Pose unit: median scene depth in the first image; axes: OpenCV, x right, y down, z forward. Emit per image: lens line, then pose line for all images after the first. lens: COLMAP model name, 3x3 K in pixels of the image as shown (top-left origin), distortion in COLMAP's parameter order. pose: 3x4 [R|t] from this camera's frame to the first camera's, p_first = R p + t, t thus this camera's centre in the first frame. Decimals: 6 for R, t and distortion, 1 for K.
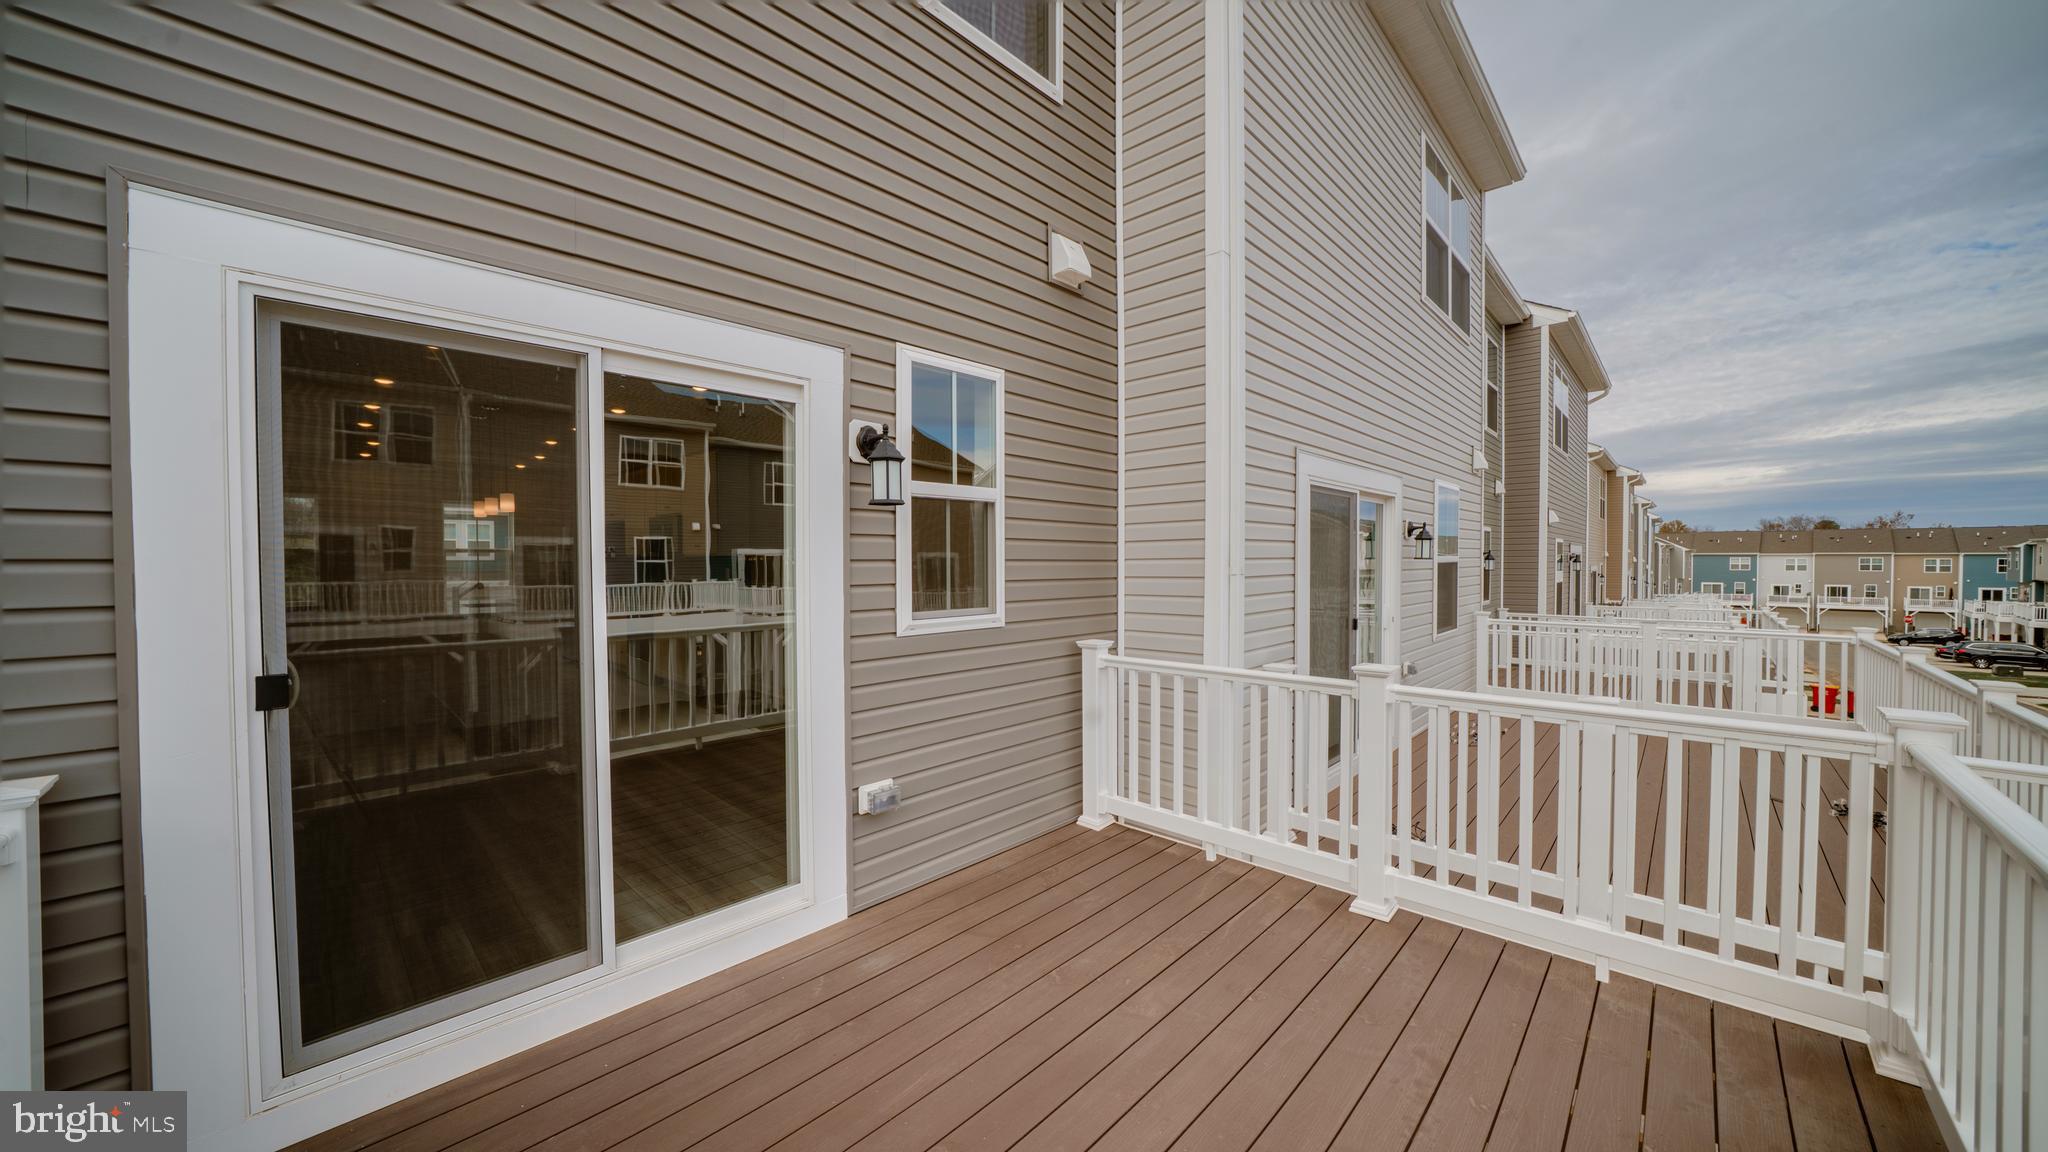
lens RADIAL K [[711.8, 0, 1039.3], [0, 711.8, 570.2], [0, 0, 1]] dist [-0.020733, 0.000446]
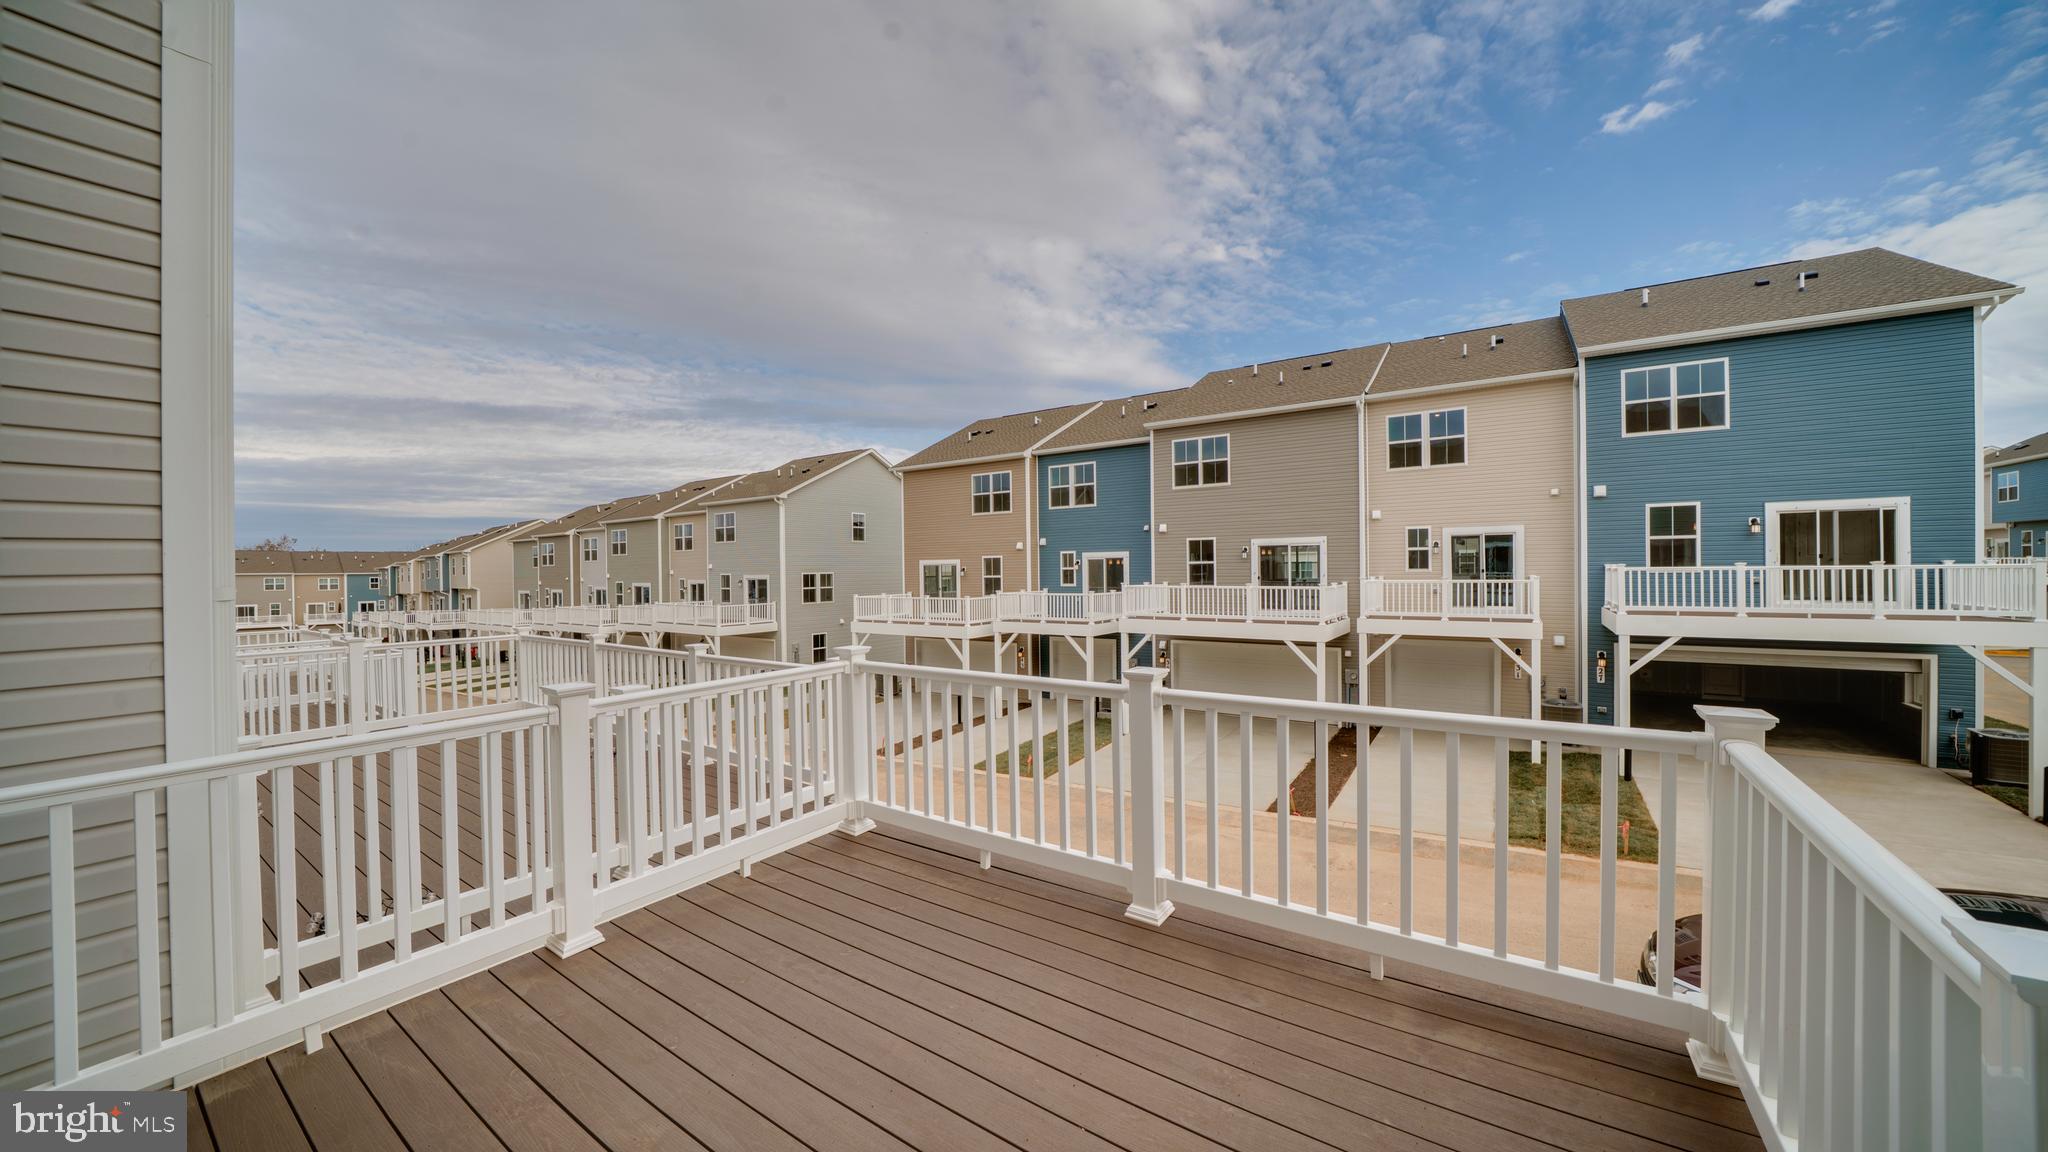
lens RADIAL K [[711.8, 0, 1023.6], [0, 711.8, 566.3], [0, 0, 1]] dist [-0.020733, 0.000446]
pose [[-0.153374, 0.008015, 0.988136, -0.223953], [0.027280, 0.999620, -0.003874, -0.000681], [-0.987792, 0.026362, -0.153534, 0.222090]]
